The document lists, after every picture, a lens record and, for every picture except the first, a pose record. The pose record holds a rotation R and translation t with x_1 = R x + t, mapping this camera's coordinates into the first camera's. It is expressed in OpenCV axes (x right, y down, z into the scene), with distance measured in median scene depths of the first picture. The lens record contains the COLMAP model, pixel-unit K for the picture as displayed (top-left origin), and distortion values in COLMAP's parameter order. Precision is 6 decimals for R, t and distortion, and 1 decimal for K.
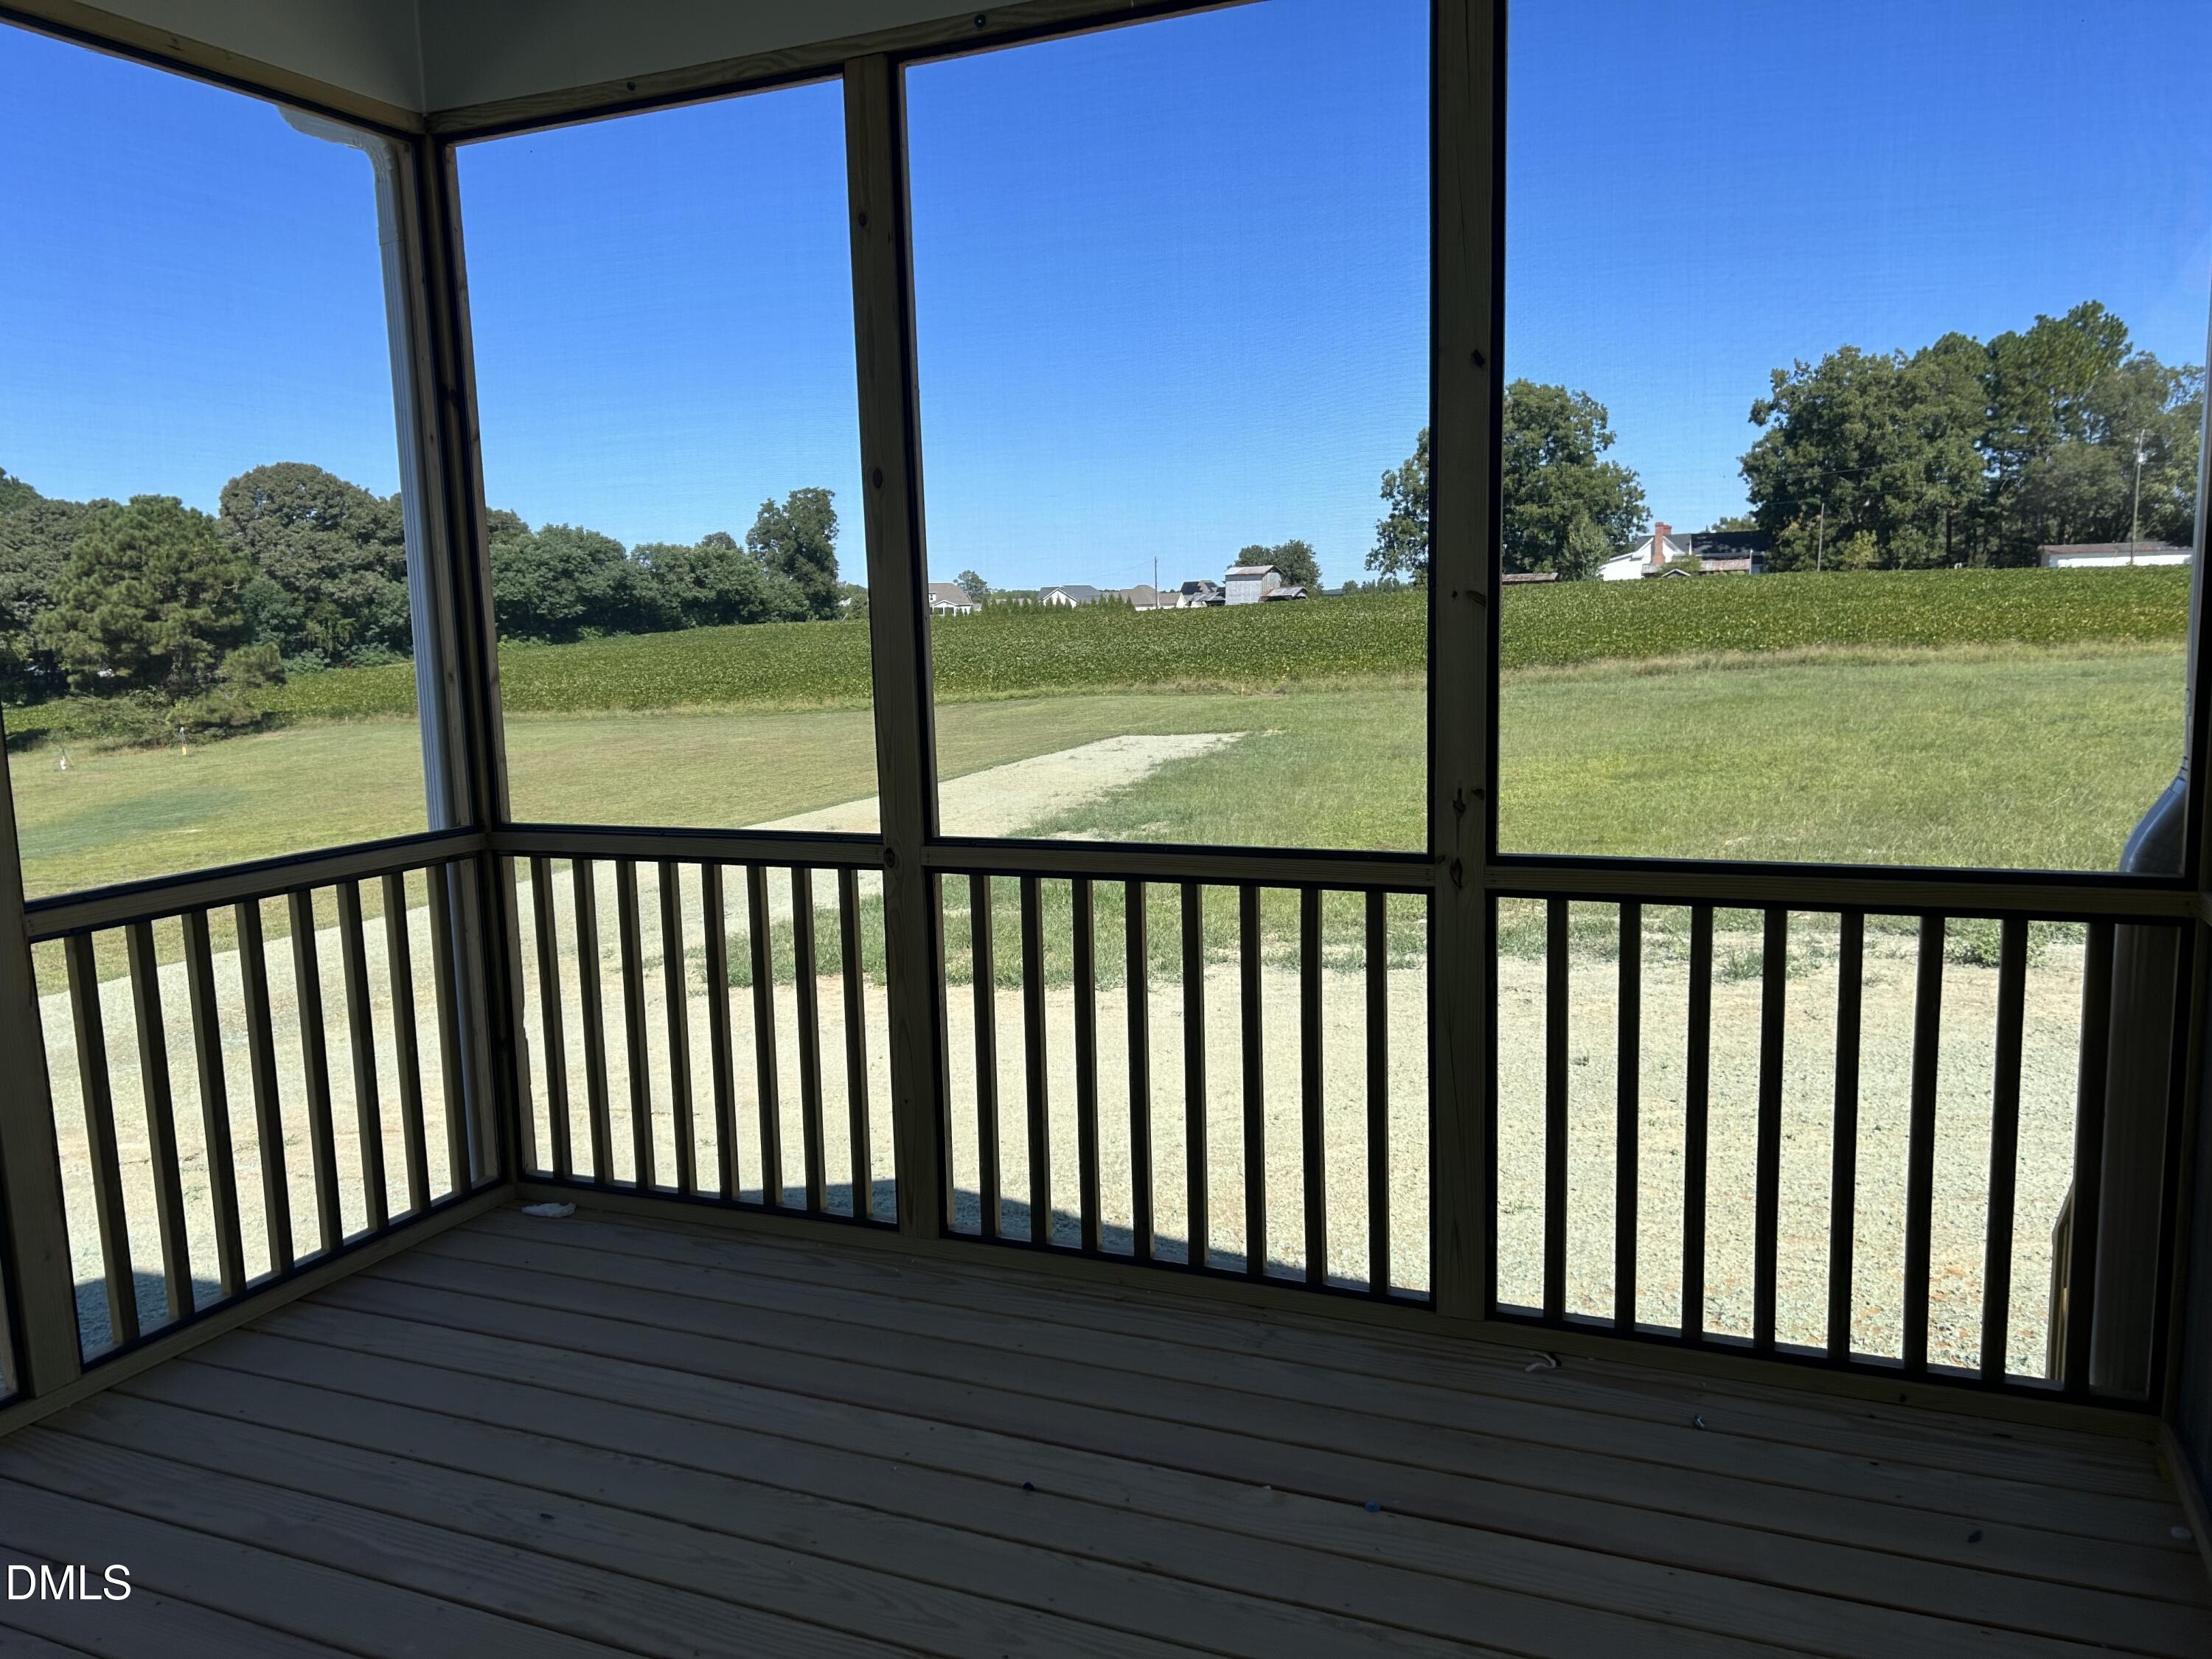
lens RADIAL K [[1663.6, 0, 1105.2], [0, 1663.6, 829.5], [0, 0, 1]] dist [0.000377, -0.000073]
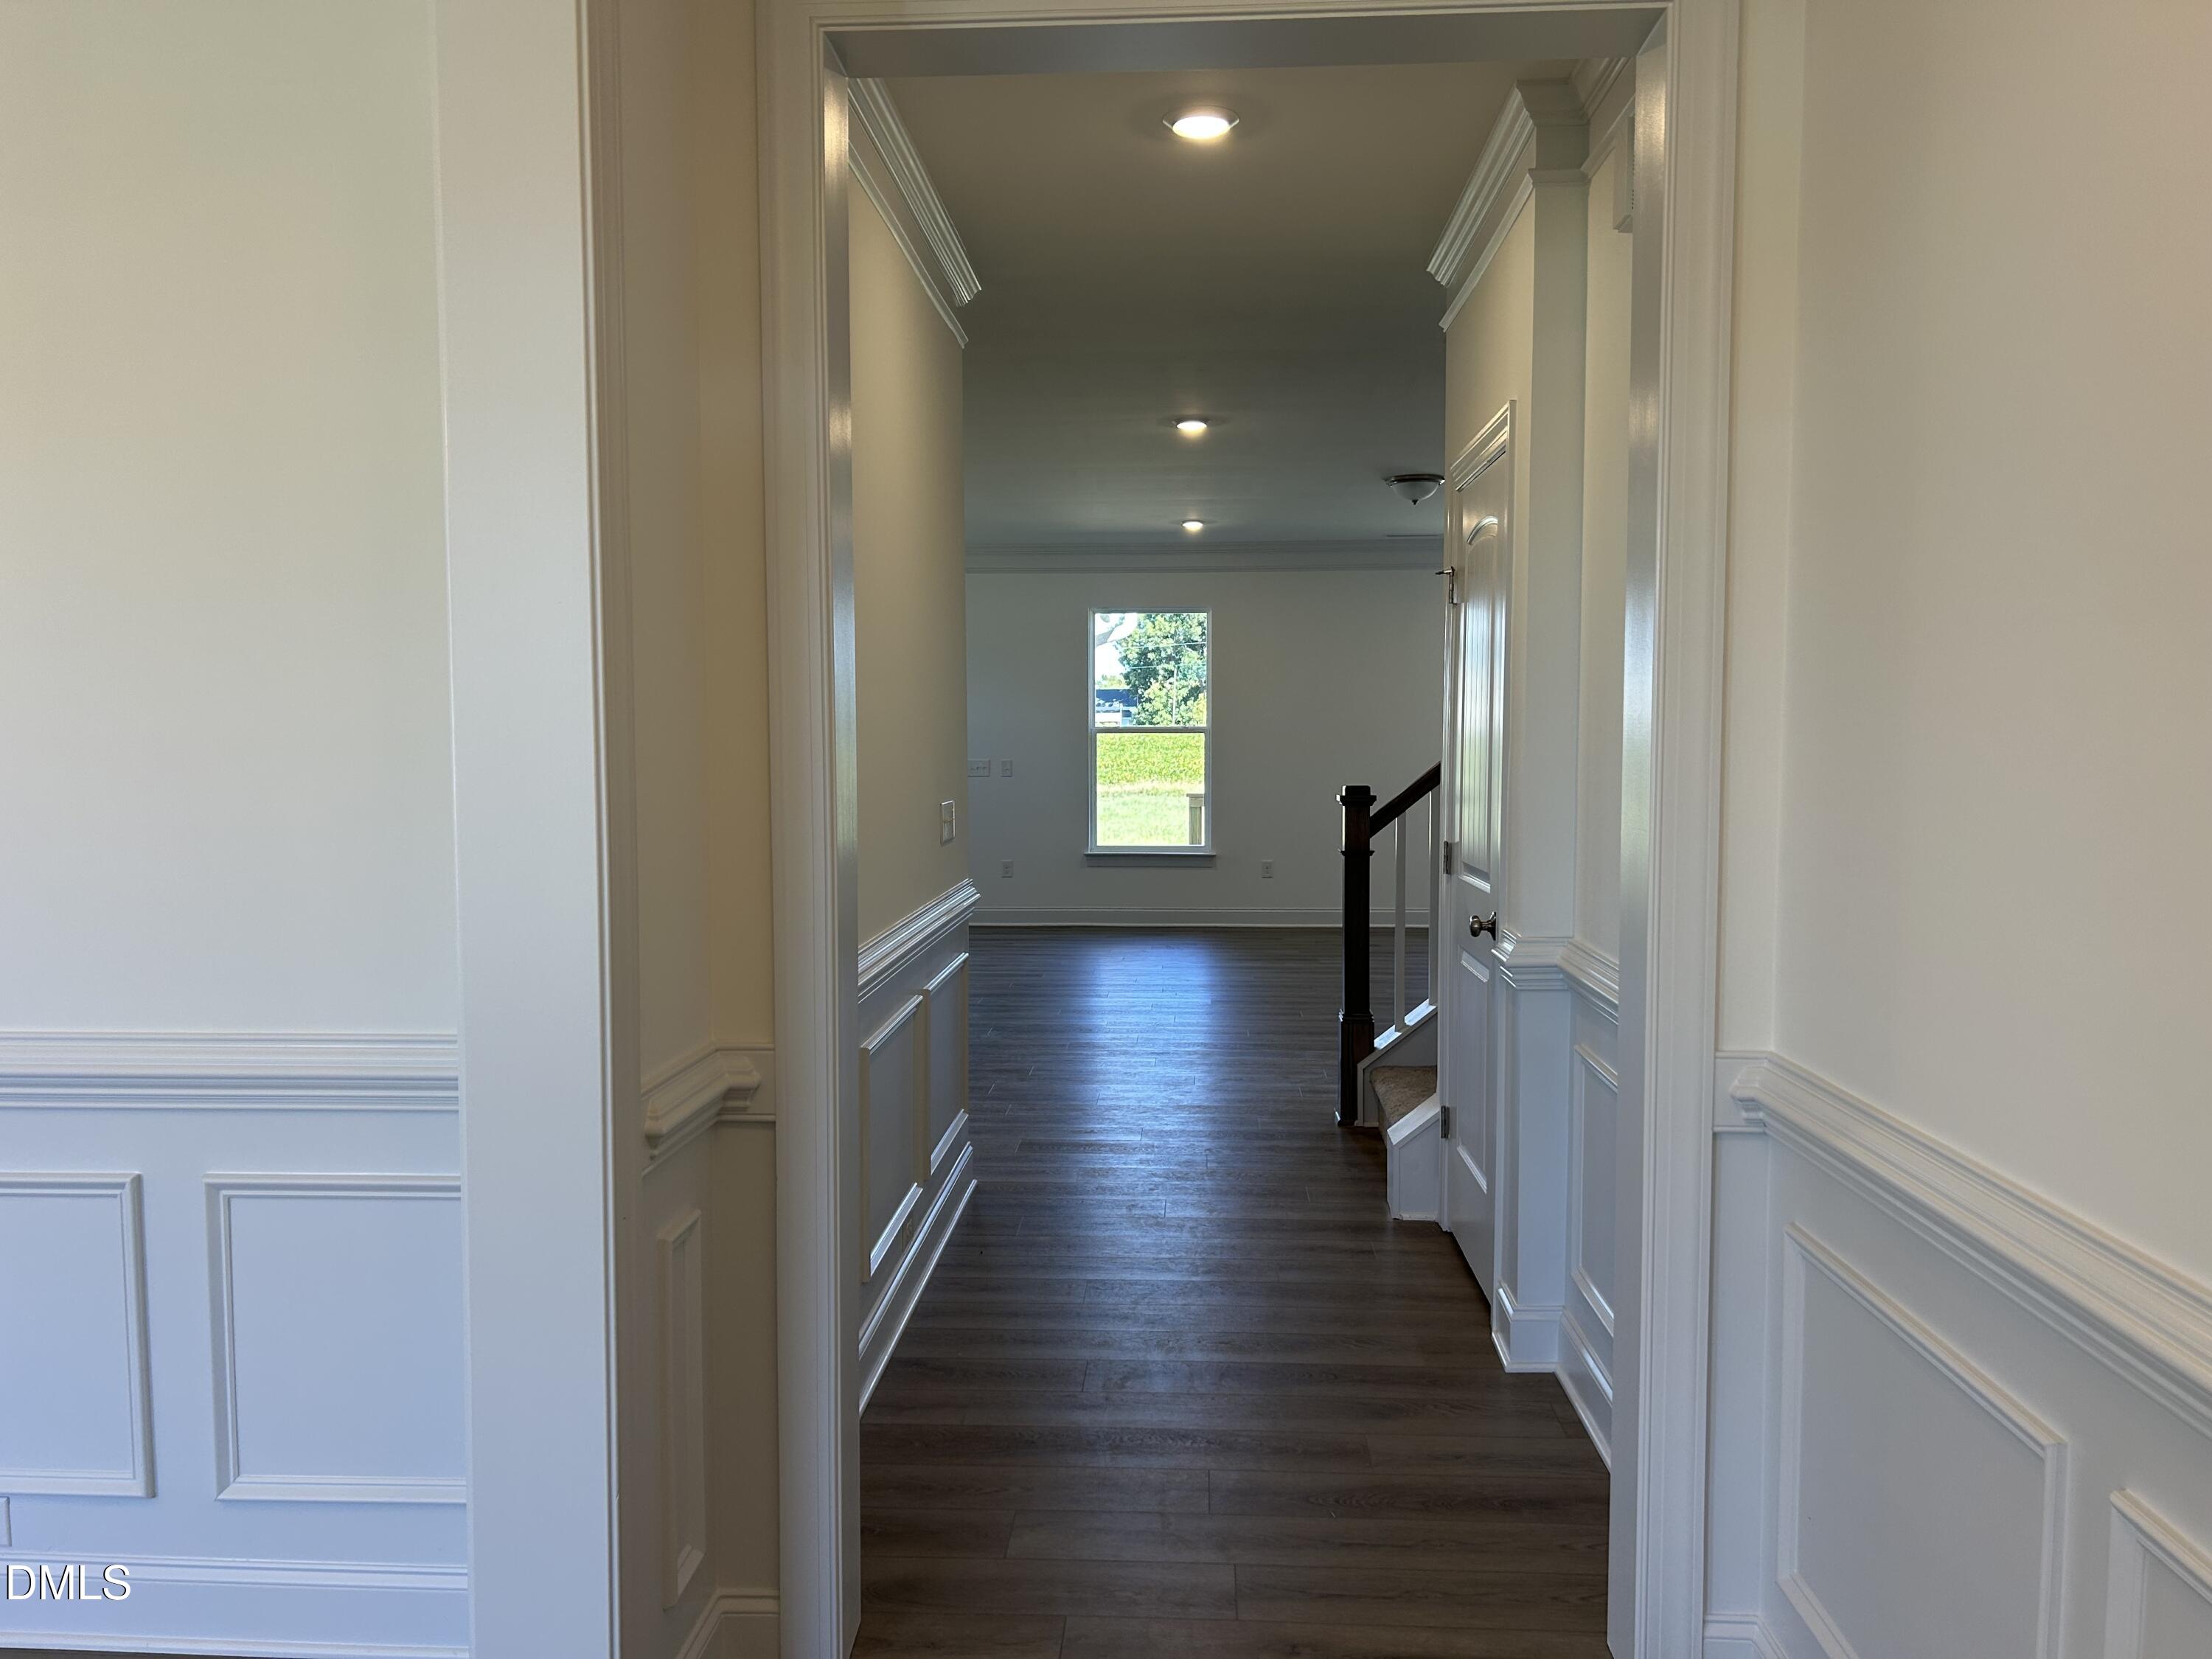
lens RADIAL K [[1663.6, 0, 1106.2], [0, 1663.6, 833.1], [0, 0, 1]] dist [0.000377, -0.000073]
pose [[0.939110, 0.005812, 0.343566, -0.027844], [0.022147, 0.996754, -0.077398, 0.013939], [-0.342901, 0.080294, 0.935934, -0.097793]]
